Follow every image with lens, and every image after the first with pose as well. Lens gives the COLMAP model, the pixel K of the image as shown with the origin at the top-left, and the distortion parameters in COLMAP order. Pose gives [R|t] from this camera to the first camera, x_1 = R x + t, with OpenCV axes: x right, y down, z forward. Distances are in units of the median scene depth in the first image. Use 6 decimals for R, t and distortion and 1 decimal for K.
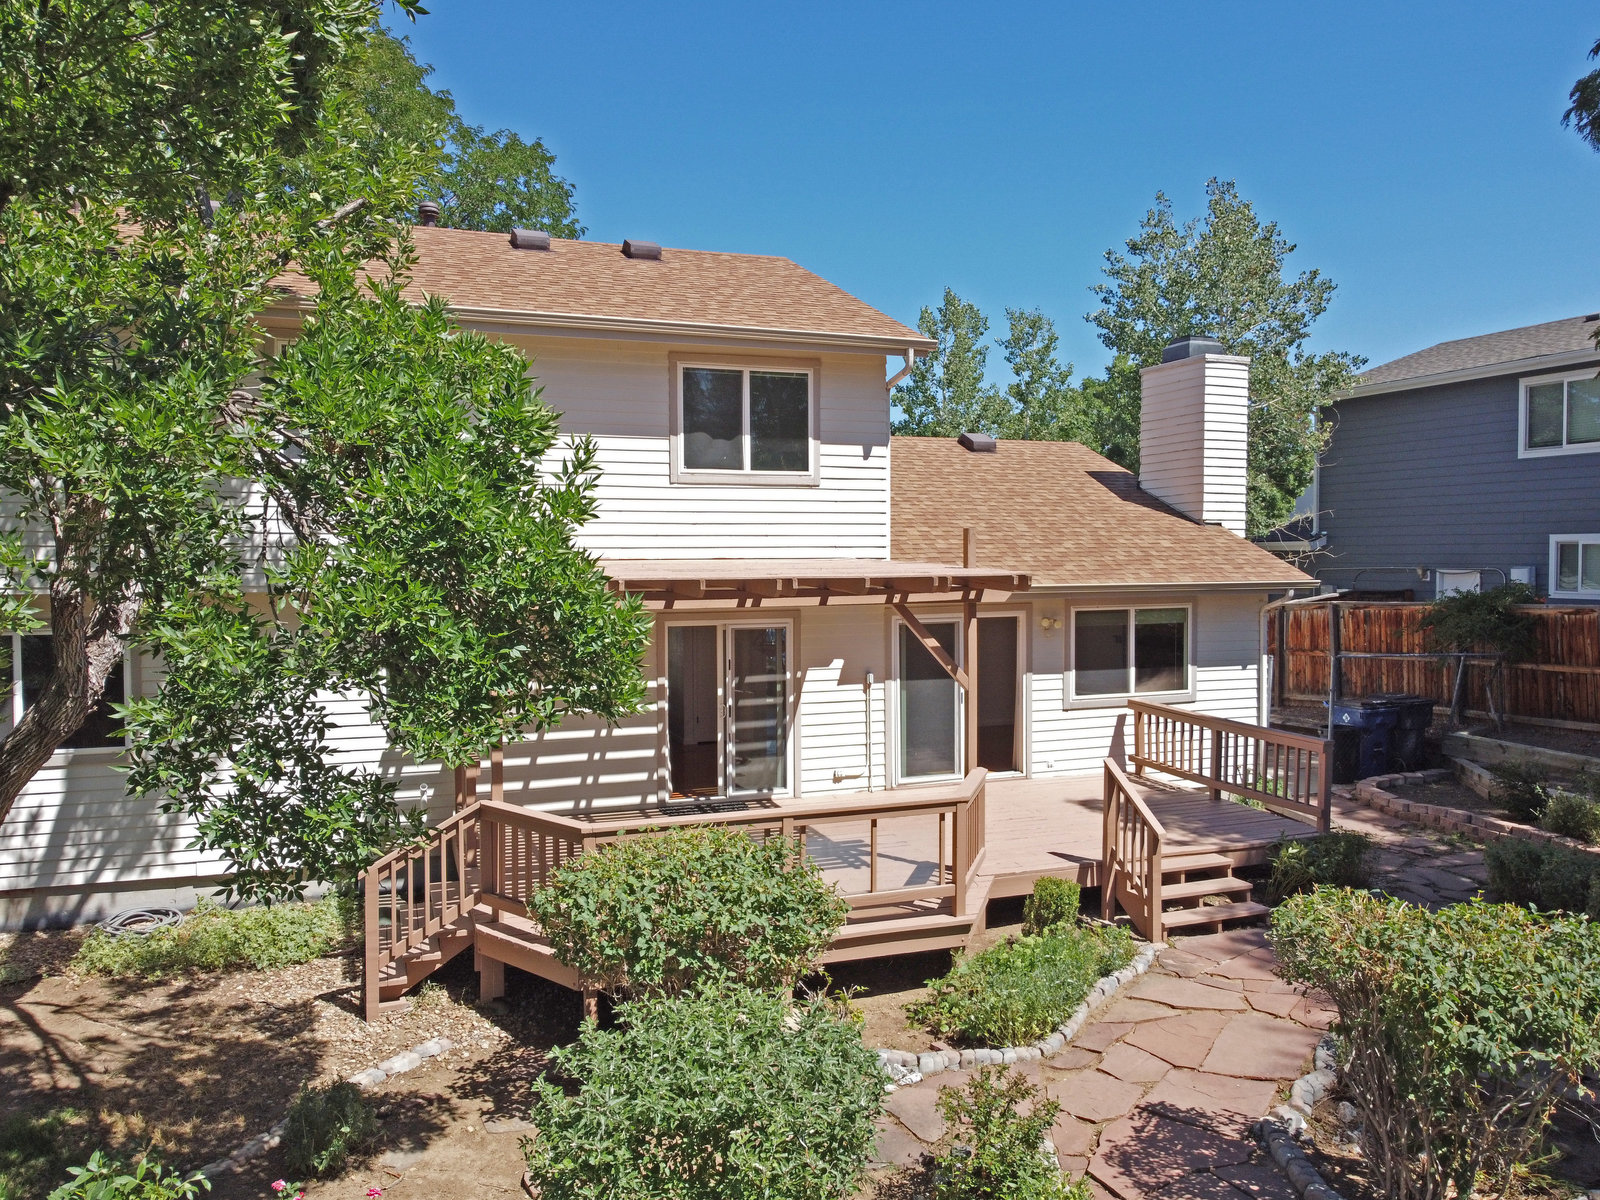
lens RADIAL K [[1219.4, 0, 793.3], [0, 1219.4, 589.3], [0, 0, 1]] dist [-0.006357, 0.003198]
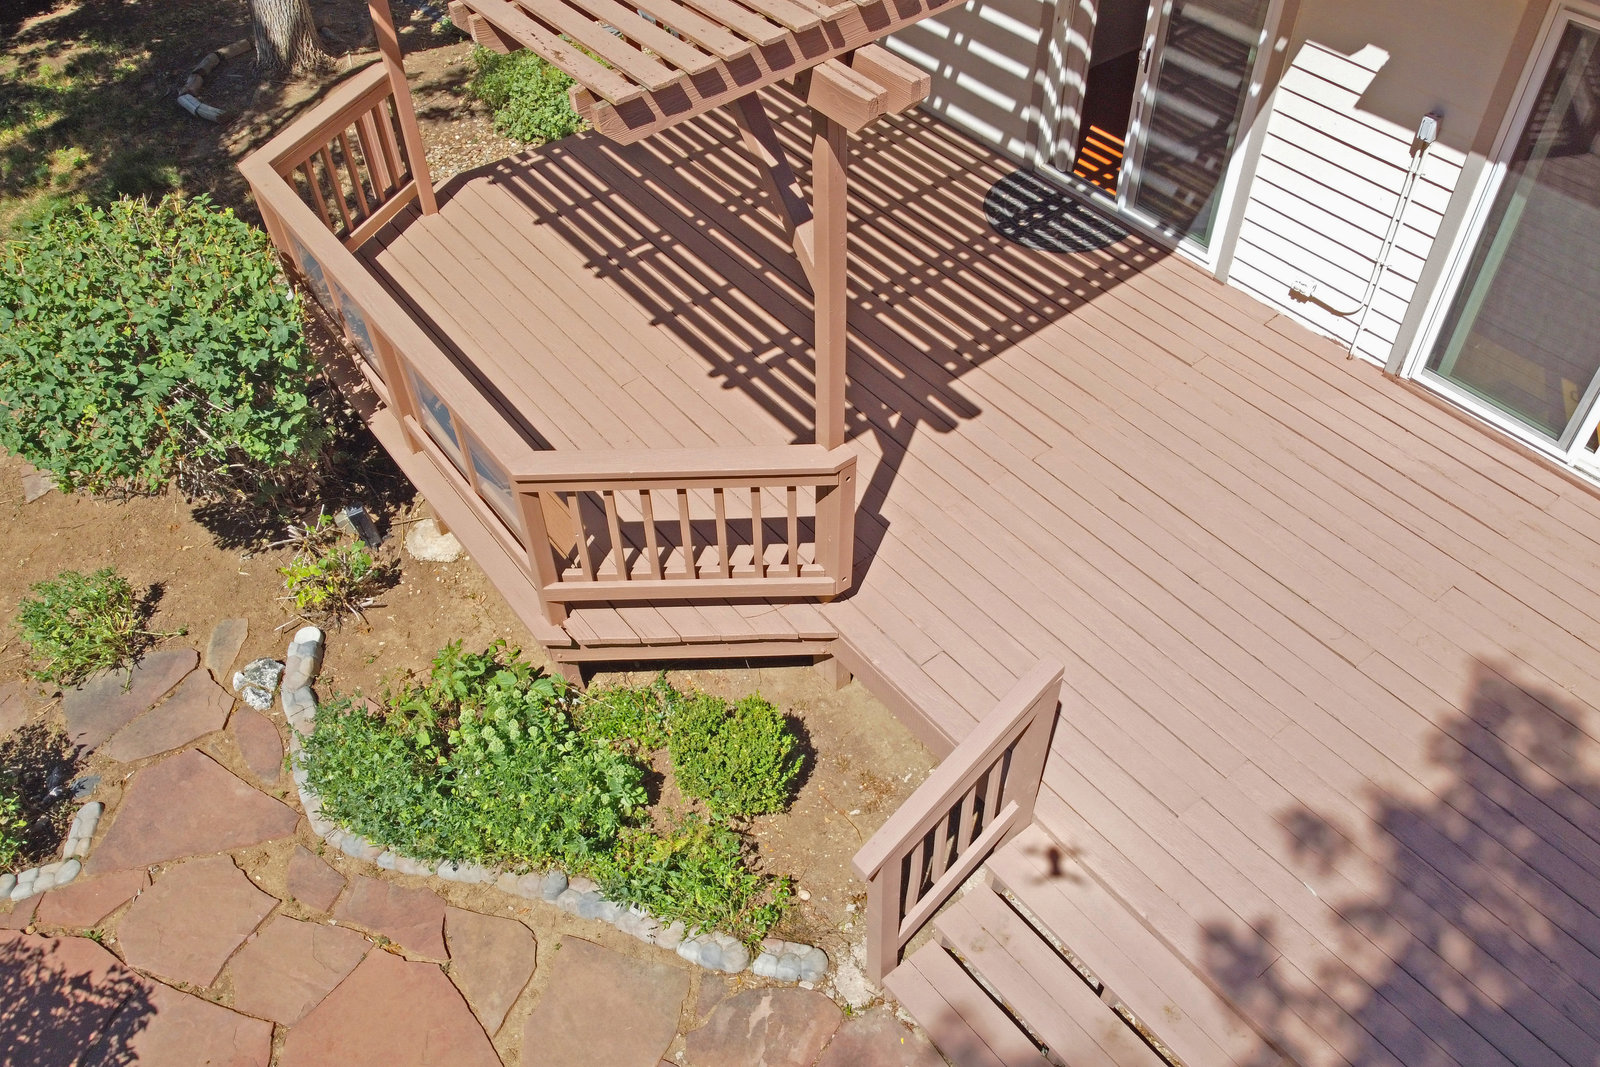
lens RADIAL K [[1259.4, 0, 820.2], [0, 1259.4, 547.8], [0, 0, 1]] dist [-0.015216, 0.010681]
pose [[0.297760, 0.691420, -0.658238, 0.397941], [-0.022038, 0.694309, 0.719339, -0.132882], [0.954386, -0.199684, 0.221975, 0.734816]]
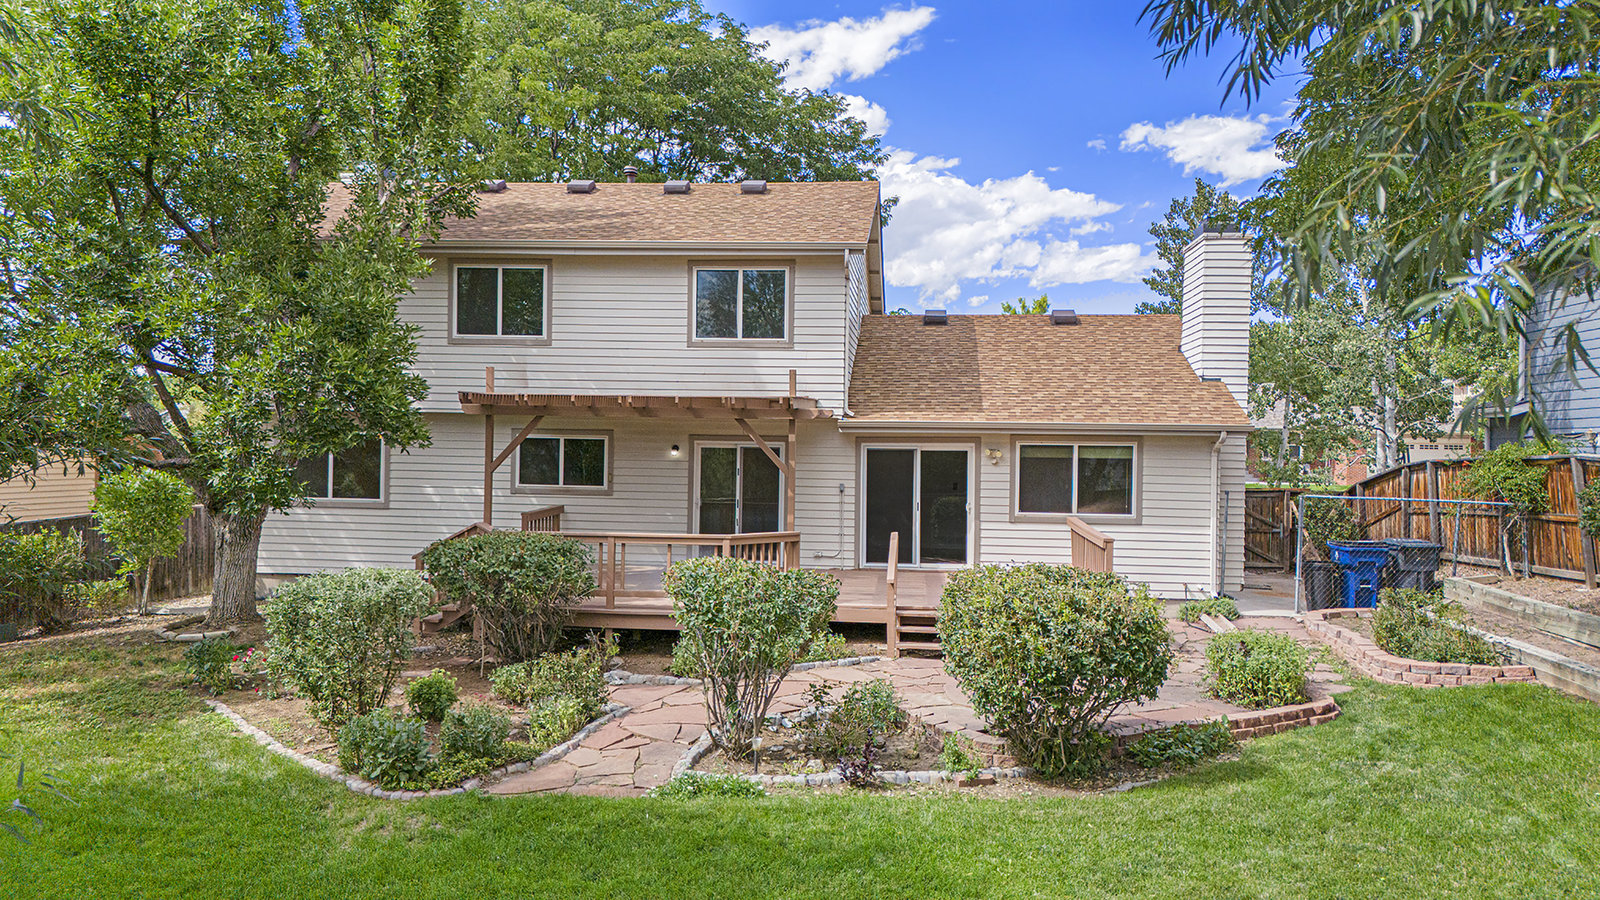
lens RADIAL K [[1189.0, 0, 800.0], [0, 1189.0, 450.0], [0, 0, 1]] dist [0.076697, -0.000910]
pose [[0.892589, 0.016488, -0.450571, 0.669640], [-0.030783, 0.999228, -0.024418, 0.069481], [0.449820, 0.035665, 0.892407, -0.240112]]
